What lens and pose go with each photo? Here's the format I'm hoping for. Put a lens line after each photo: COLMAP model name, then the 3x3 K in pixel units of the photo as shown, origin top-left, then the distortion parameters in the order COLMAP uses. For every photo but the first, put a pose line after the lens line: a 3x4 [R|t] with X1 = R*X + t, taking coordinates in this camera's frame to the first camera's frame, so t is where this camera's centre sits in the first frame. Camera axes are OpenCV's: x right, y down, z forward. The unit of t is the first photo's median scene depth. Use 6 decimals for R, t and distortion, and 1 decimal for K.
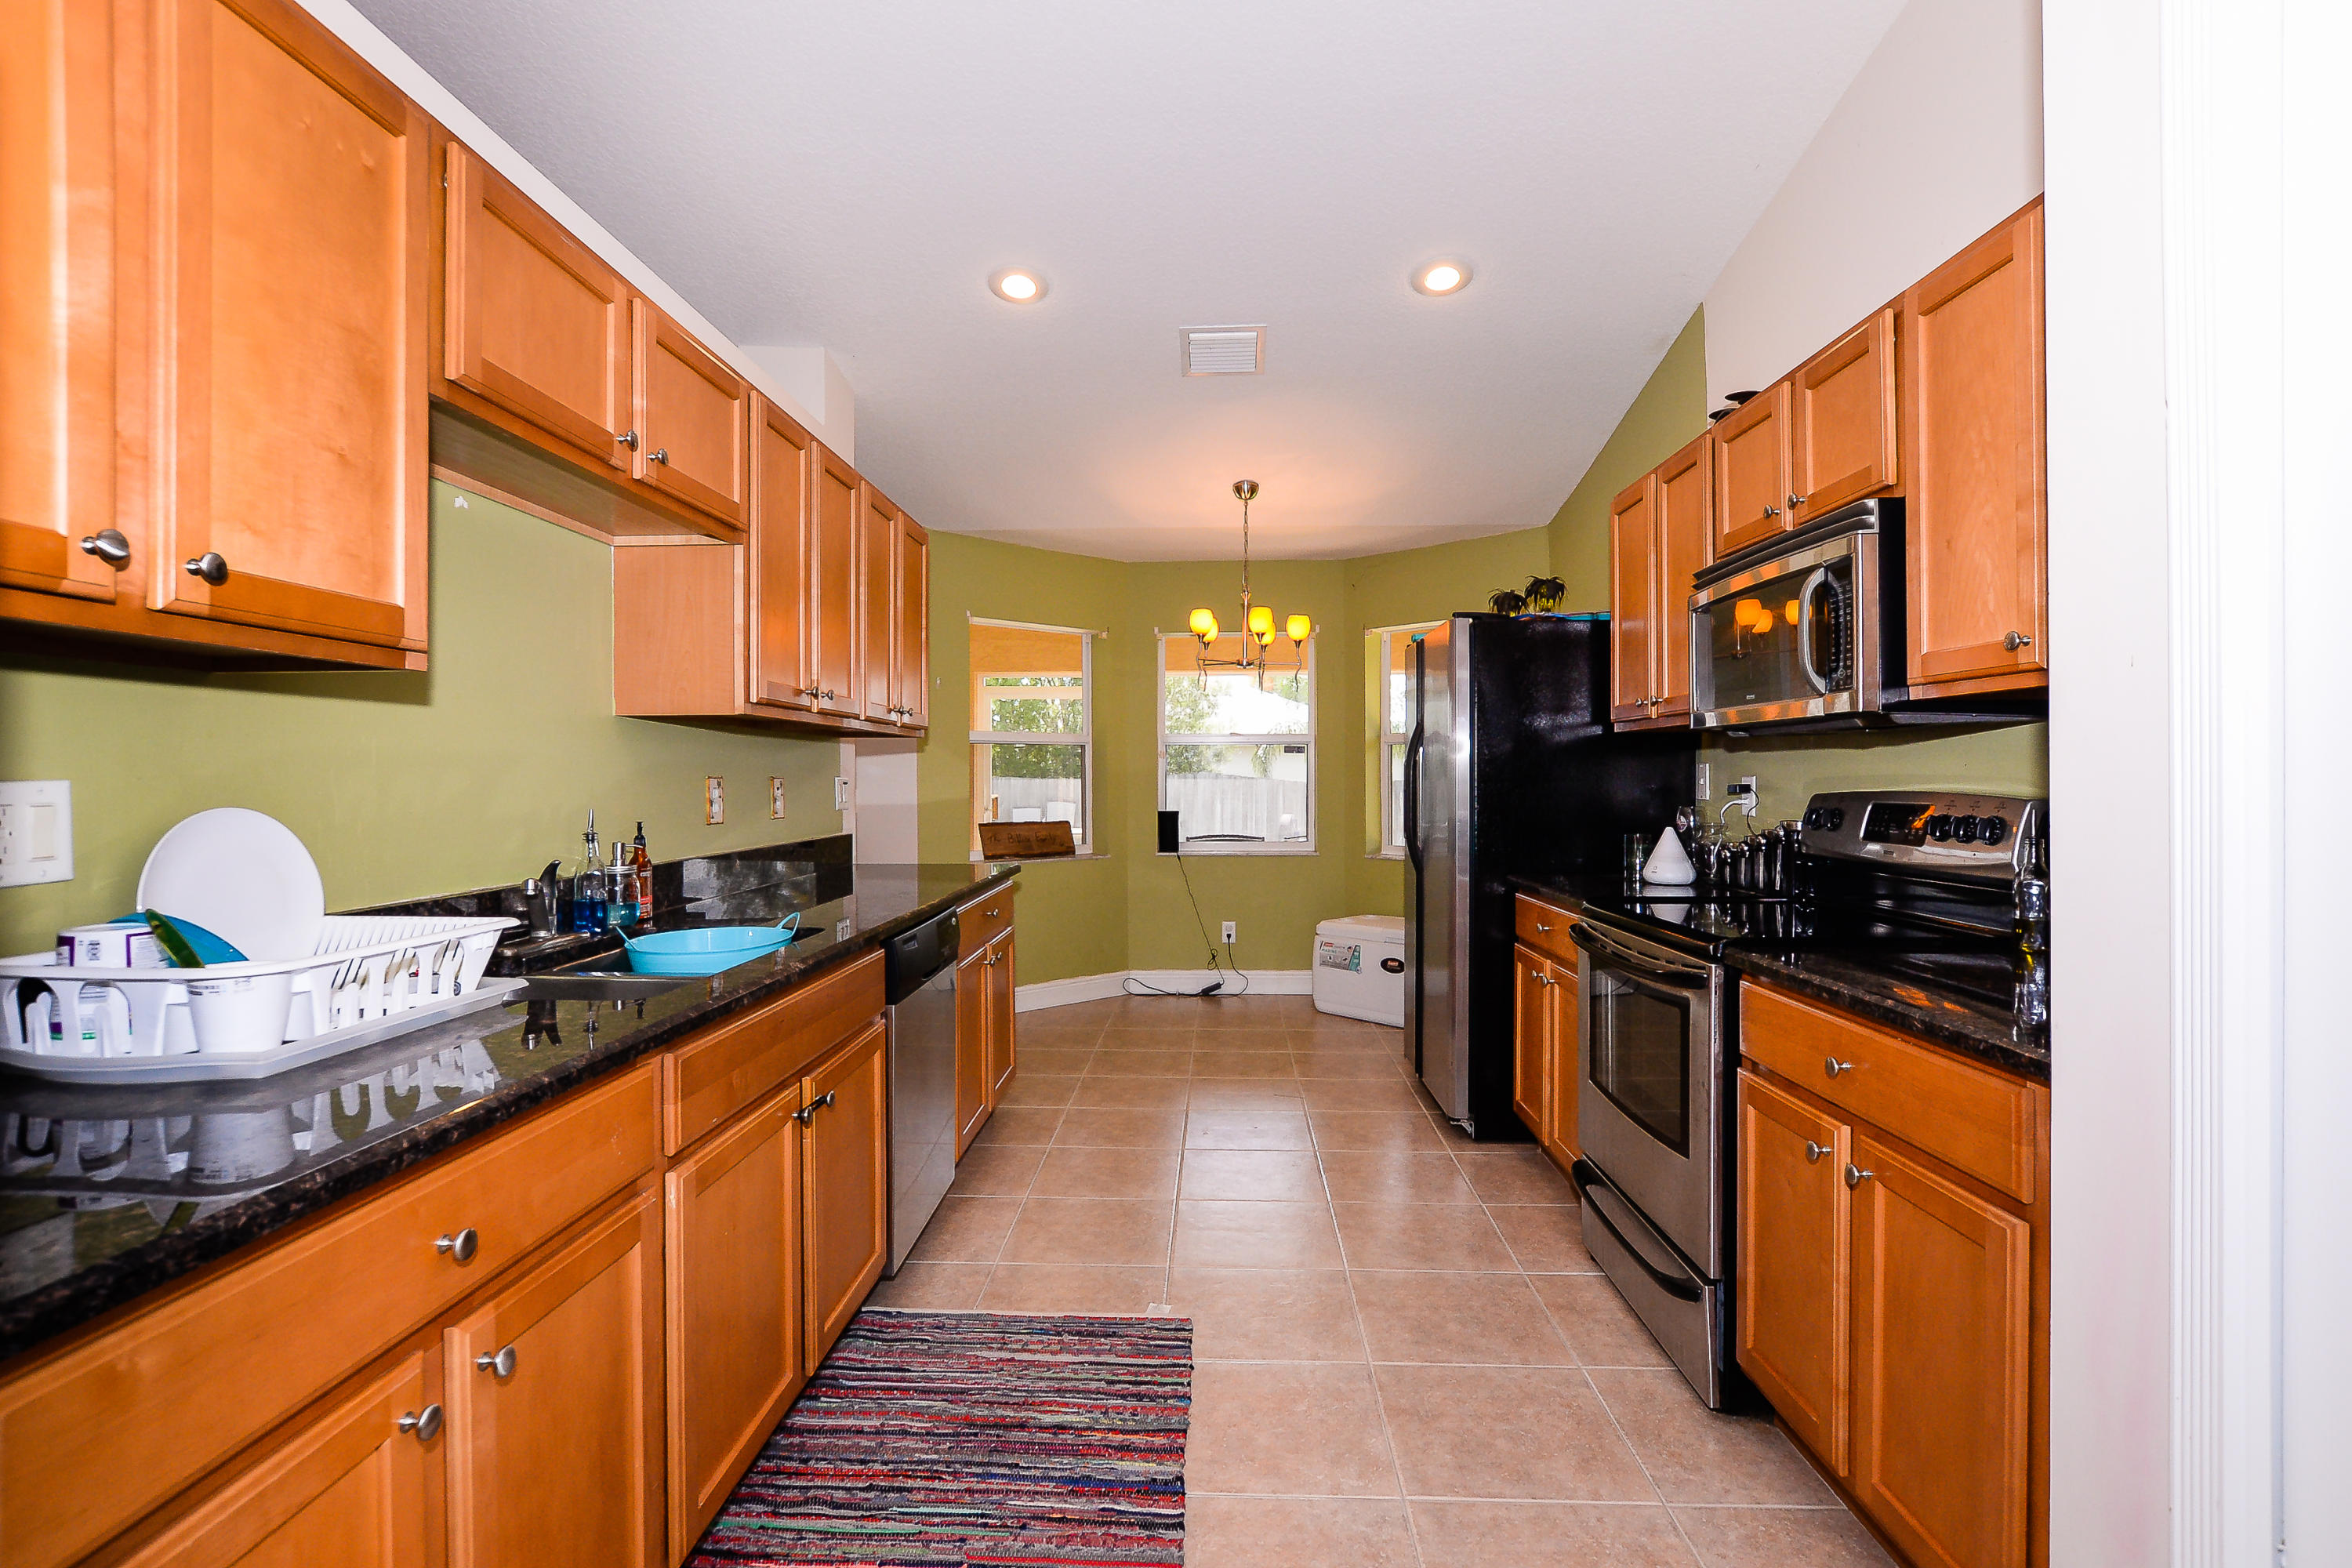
lens RADIAL K [[1115.3, 0, 1176.0], [0, 1115.3, 784.0], [0, 0, 1]] dist [-0.000879, -0.000031]
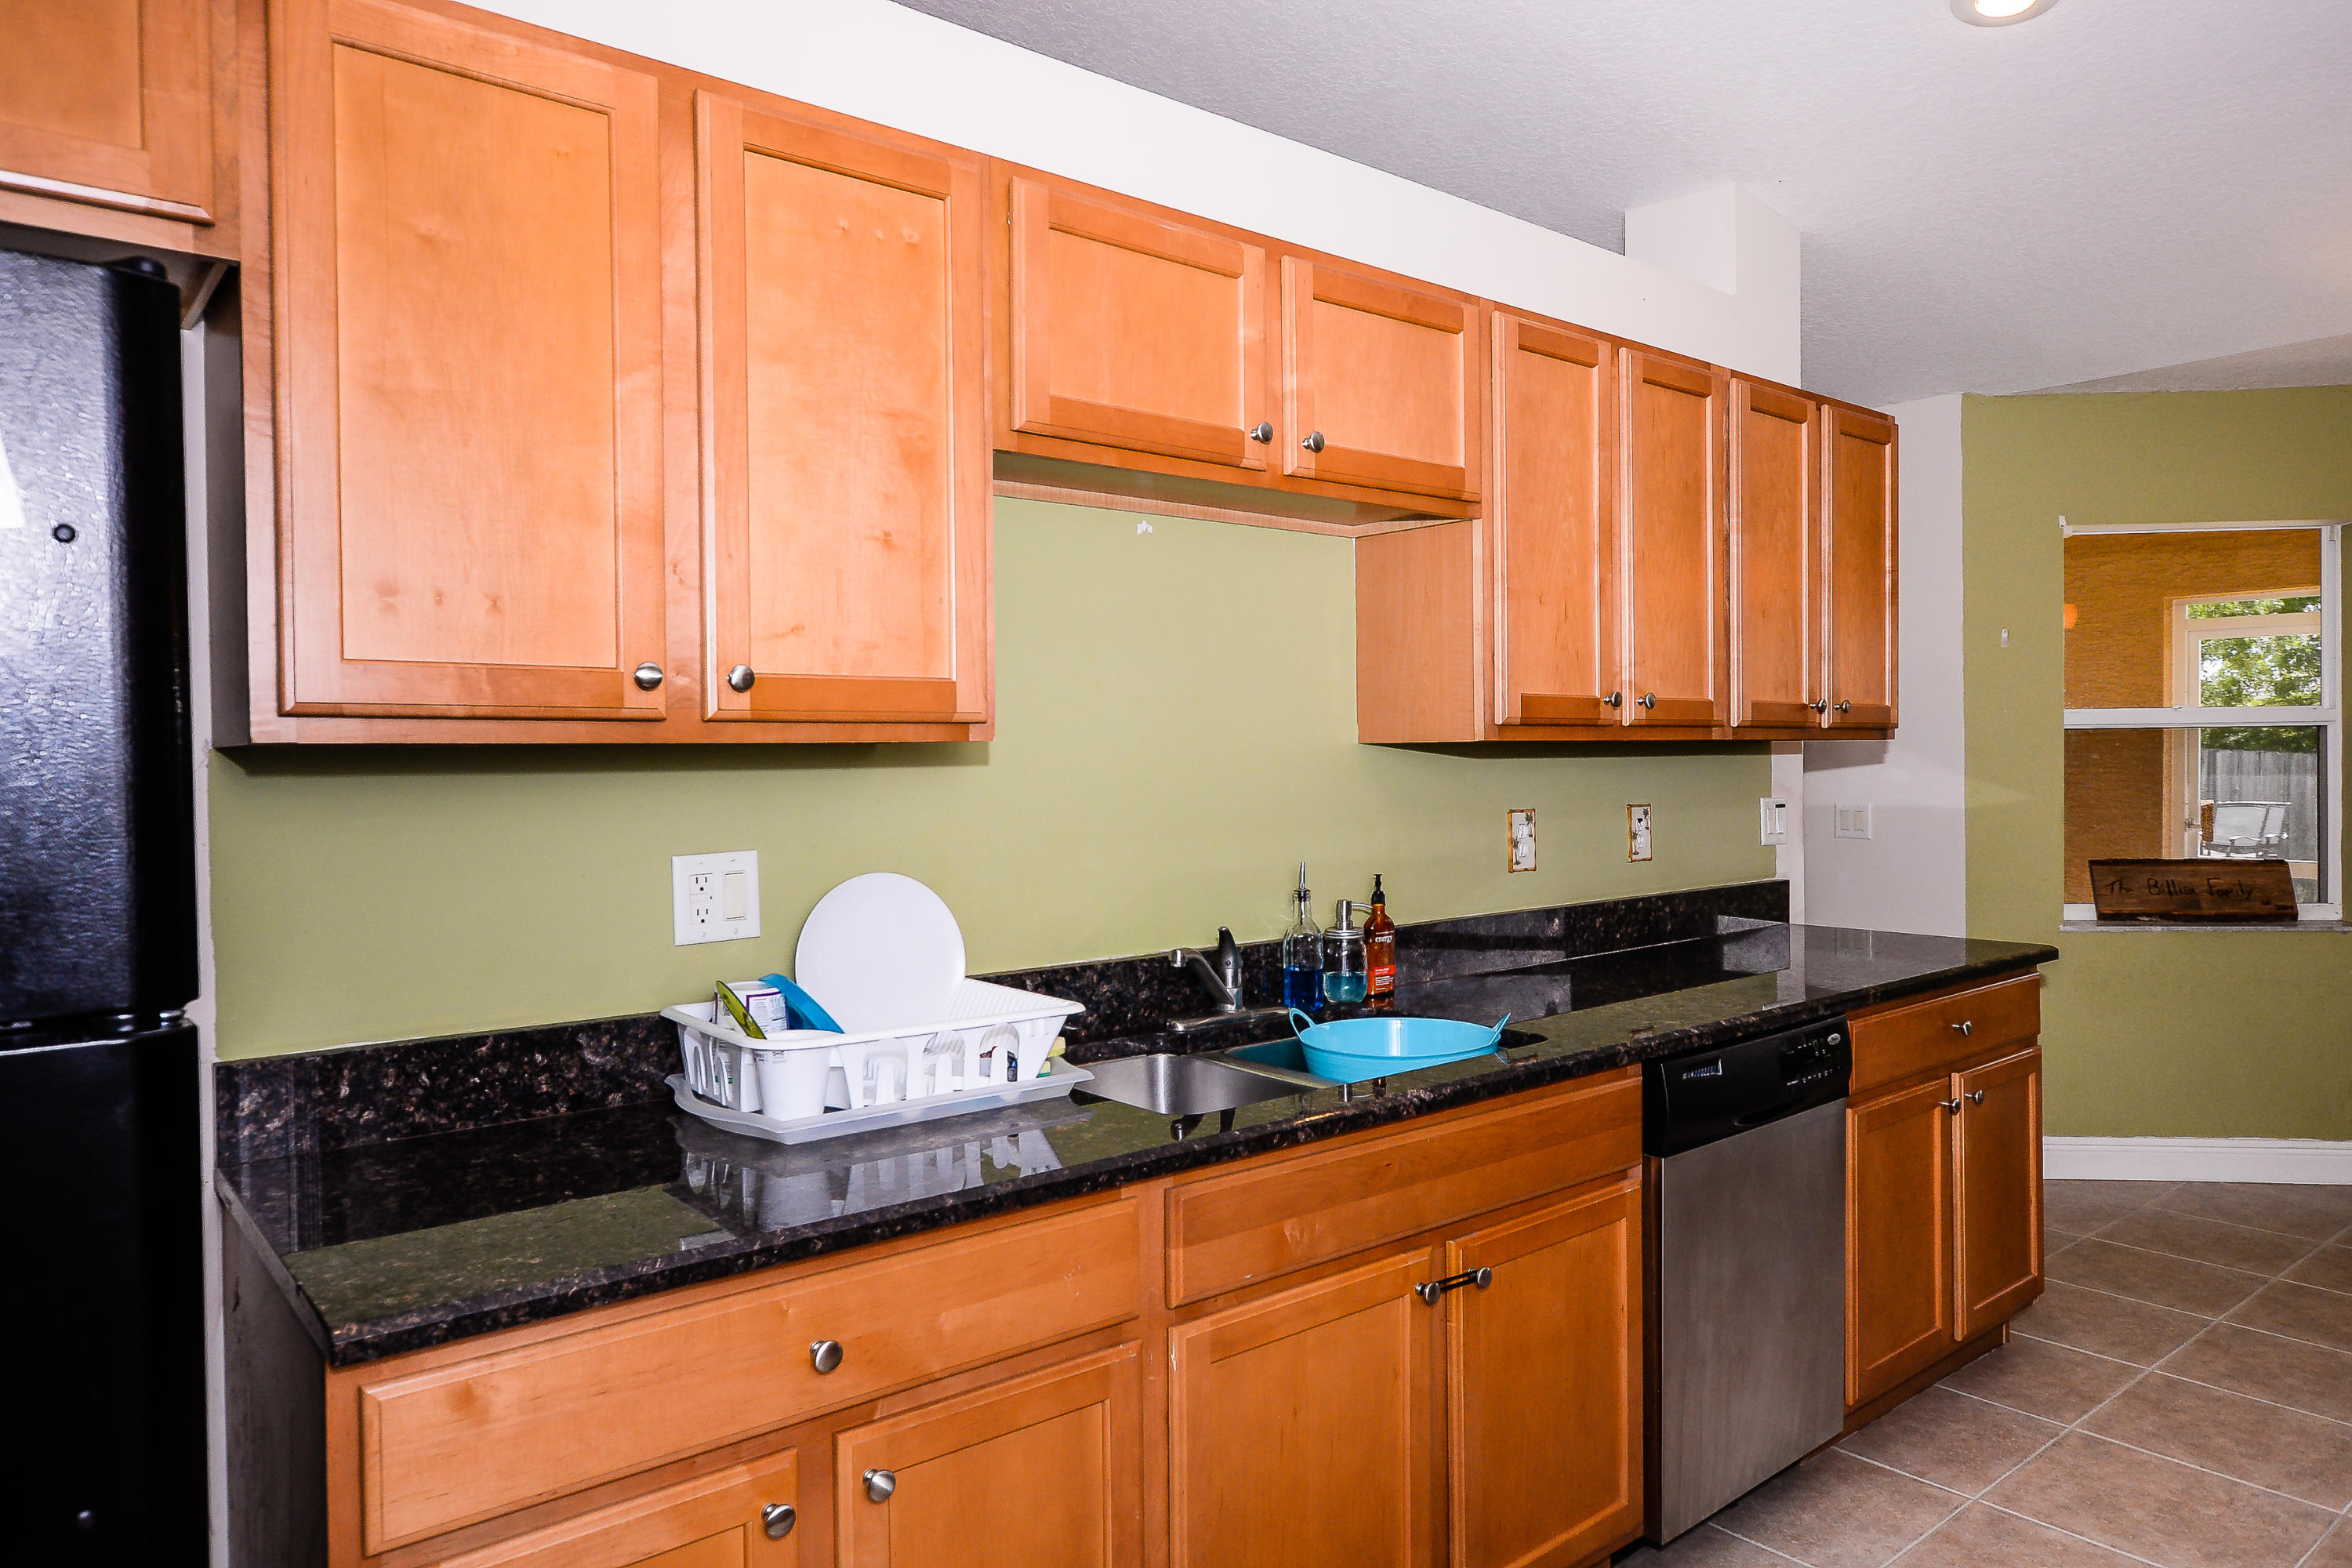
lens RADIAL K [[1495.3, 0, 1174.8], [0, 1495.3, 792.9], [0, 0, 1]] dist [-0.000048, 0.002906]
pose [[0.645709, 0.008251, -0.763539, 0.387696], [0.011813, 0.999714, 0.020793, -0.075836], [0.763492, -0.022446, 0.645427, 0.264736]]
